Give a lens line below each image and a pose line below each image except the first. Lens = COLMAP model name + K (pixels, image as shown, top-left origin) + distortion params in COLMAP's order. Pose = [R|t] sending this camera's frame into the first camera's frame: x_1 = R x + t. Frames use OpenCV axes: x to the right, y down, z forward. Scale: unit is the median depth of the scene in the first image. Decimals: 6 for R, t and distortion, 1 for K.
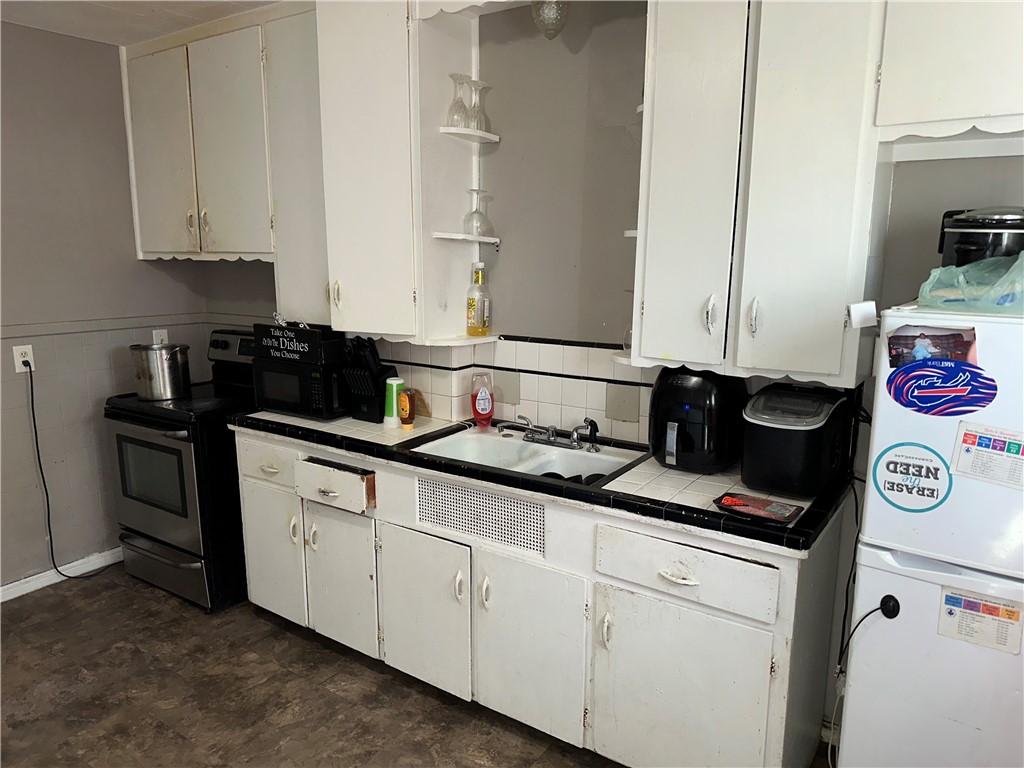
lens RADIAL K [[723.0, 0, 570.0], [0, 723.0, 412.2], [0, 0, 1]] dist [0.033119, -0.042722]
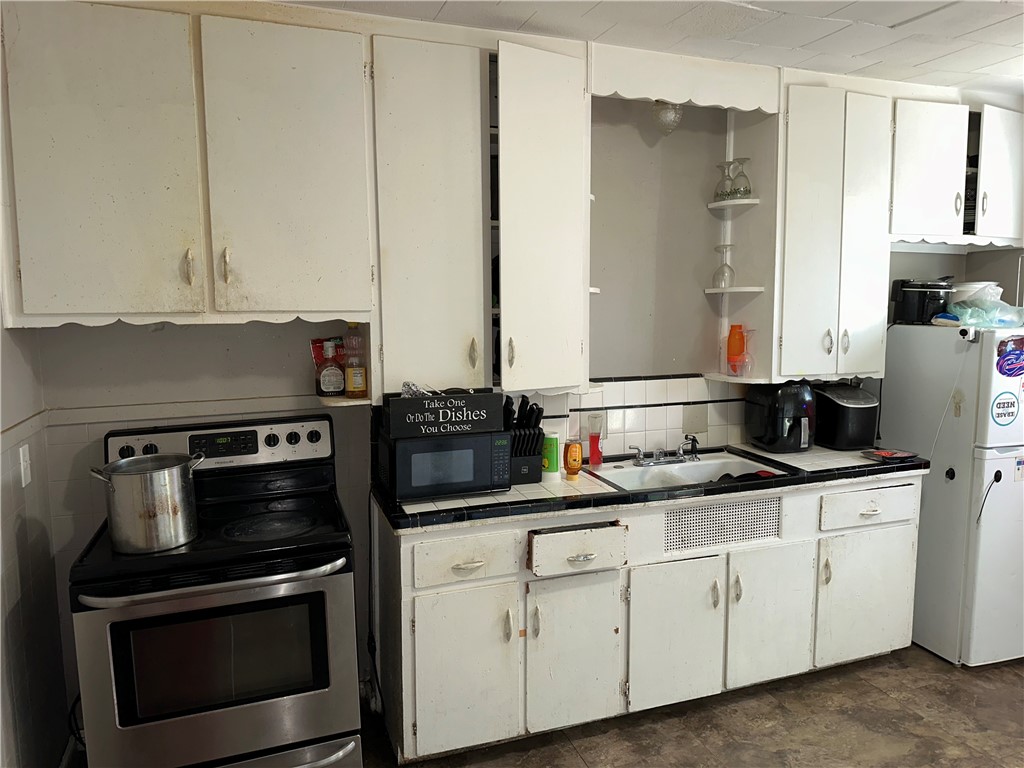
lens RADIAL K [[723.0, 0, 521.8], [0, 723.0, 386.5], [0, 0, 1]] dist [0.033119, -0.042722]
pose [[0.589890, -0.107933, 0.800238, -1.381530], [0.180350, 0.983602, -0.000280, -0.152638], [-0.787085, 0.144488, 0.599683, 0.577382]]
